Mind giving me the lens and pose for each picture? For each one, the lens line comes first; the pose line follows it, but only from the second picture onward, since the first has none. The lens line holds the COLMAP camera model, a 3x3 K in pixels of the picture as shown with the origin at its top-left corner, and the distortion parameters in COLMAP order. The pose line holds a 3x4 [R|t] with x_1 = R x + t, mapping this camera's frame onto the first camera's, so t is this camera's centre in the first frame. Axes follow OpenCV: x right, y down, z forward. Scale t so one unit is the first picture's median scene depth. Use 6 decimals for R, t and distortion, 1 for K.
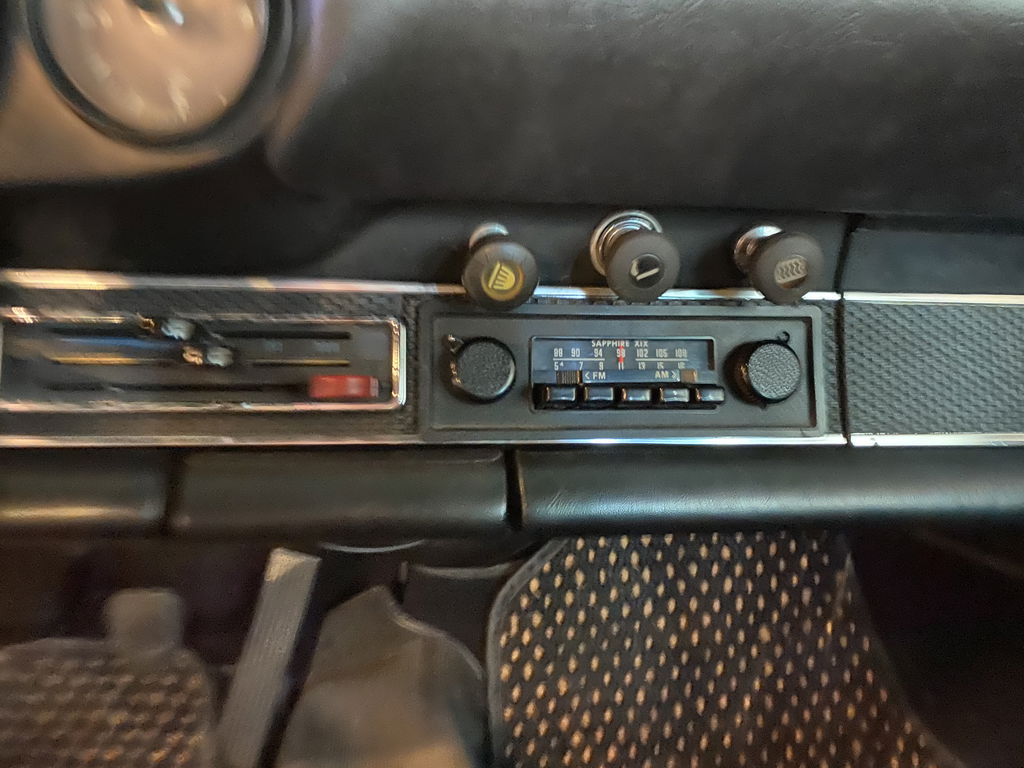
lens RADIAL K [[791.2, 0, 548.0], [0, 791.2, 381.7], [0, 0, 1]] dist [0.035221, -0.026139]
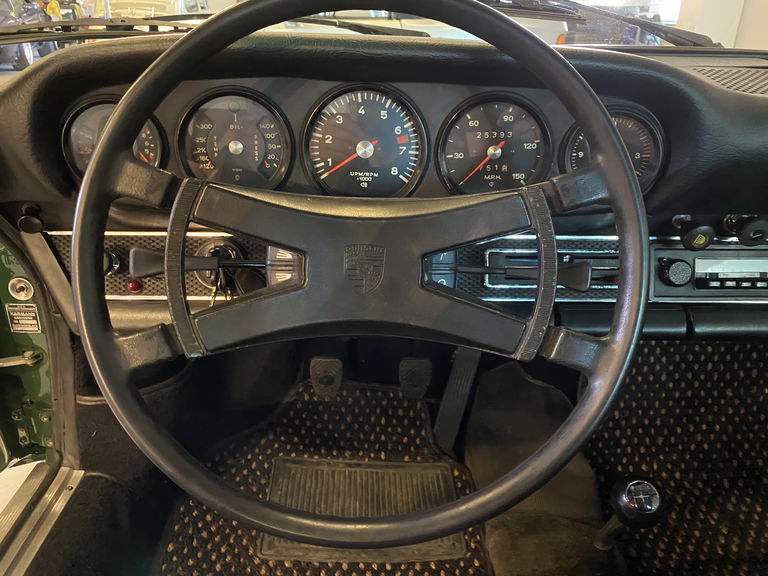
lens RADIAL K [[593.4, 0, 381.8], [0, 593.4, 280.4], [0, 0, 1]] dist [0.035221, -0.026139]
pose [[0.992889, 0.013000, -0.118336, -0.369713], [-0.000398, 0.994376, 0.105905, -0.089583], [0.119047, -0.105105, 0.987310, -0.444641]]
